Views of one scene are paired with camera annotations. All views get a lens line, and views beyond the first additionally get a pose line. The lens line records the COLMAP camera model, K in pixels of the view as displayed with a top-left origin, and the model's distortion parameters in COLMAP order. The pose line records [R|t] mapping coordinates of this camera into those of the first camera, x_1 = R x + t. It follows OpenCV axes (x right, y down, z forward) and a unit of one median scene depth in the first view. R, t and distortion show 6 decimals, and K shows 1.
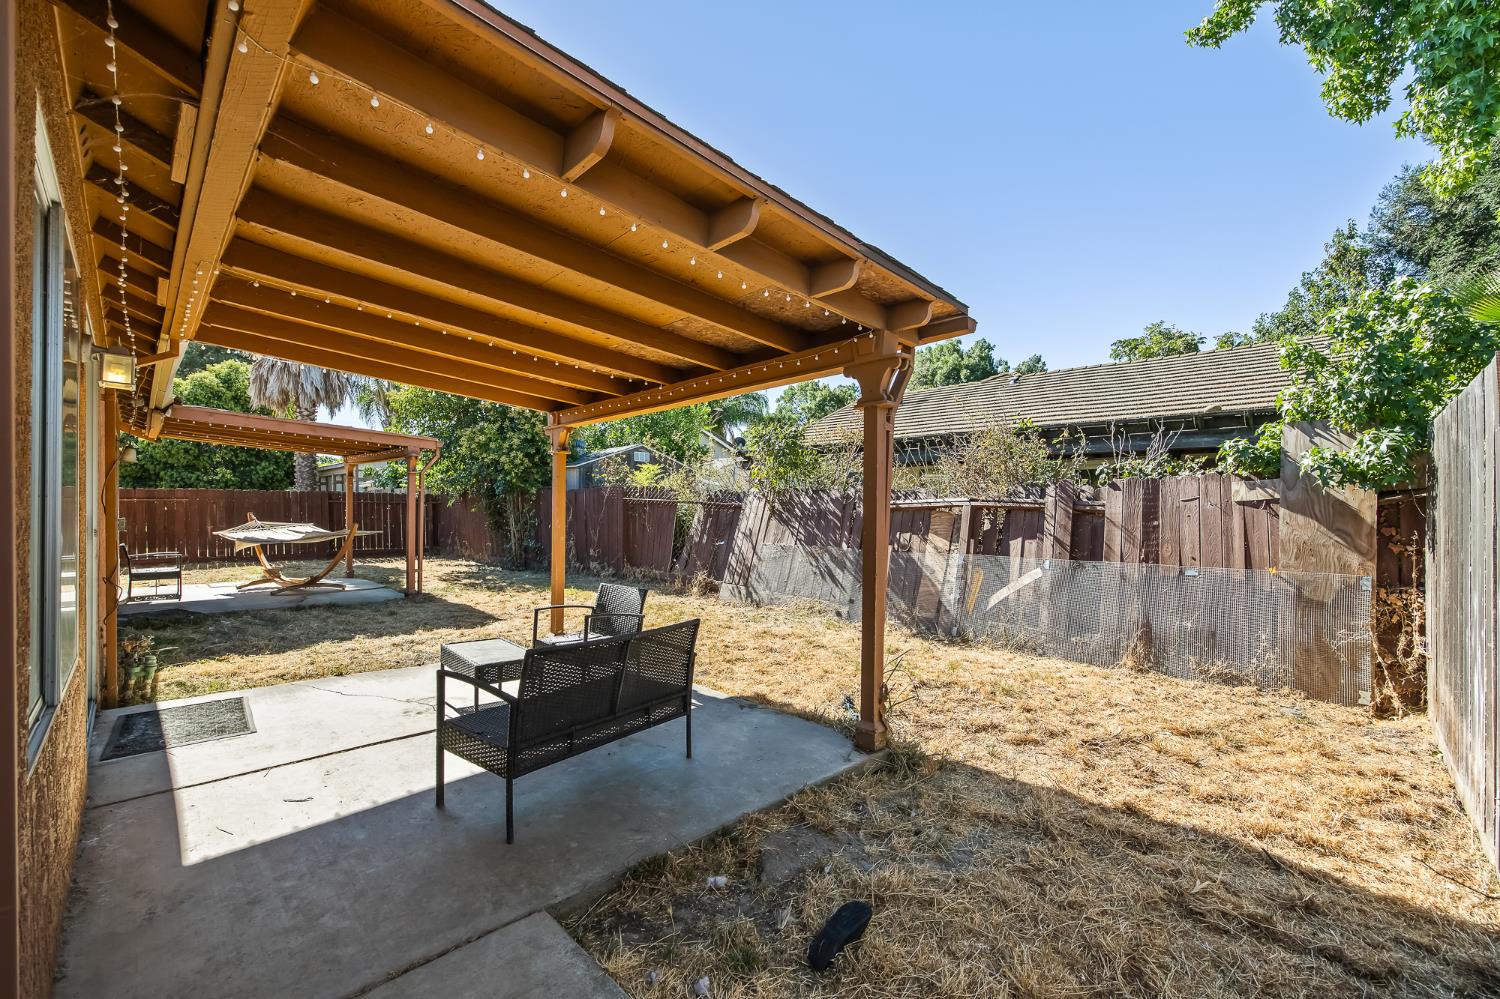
lens RADIAL K [[608.1, 0, 752.4], [0, 608.1, 505.9], [0, 0, 1]] dist [-0.001579, -0.000085]
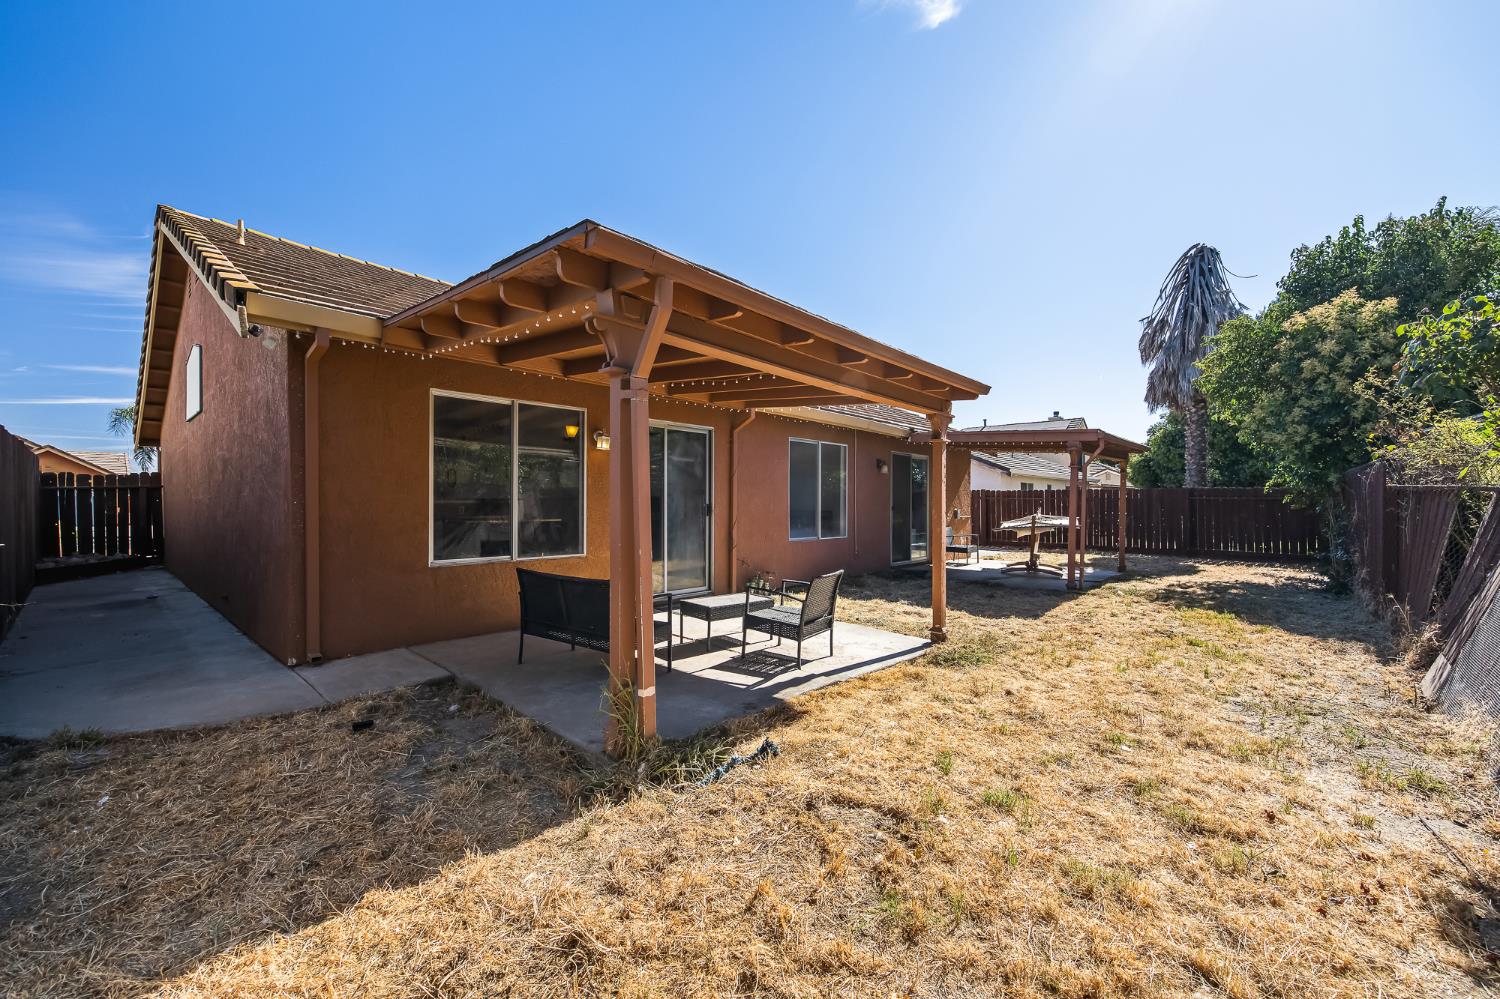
lens RADIAL K [[608.1, 0, 752.4], [0, 608.1, 505.9], [0, 0, 1]] dist [-0.001579, -0.000085]
pose [[0.042023, -0.004480, -0.999107, 0.408318], [0.002370, 0.999988, -0.004384, 0.012826], [0.999114, -0.002184, 0.042033, 0.424364]]
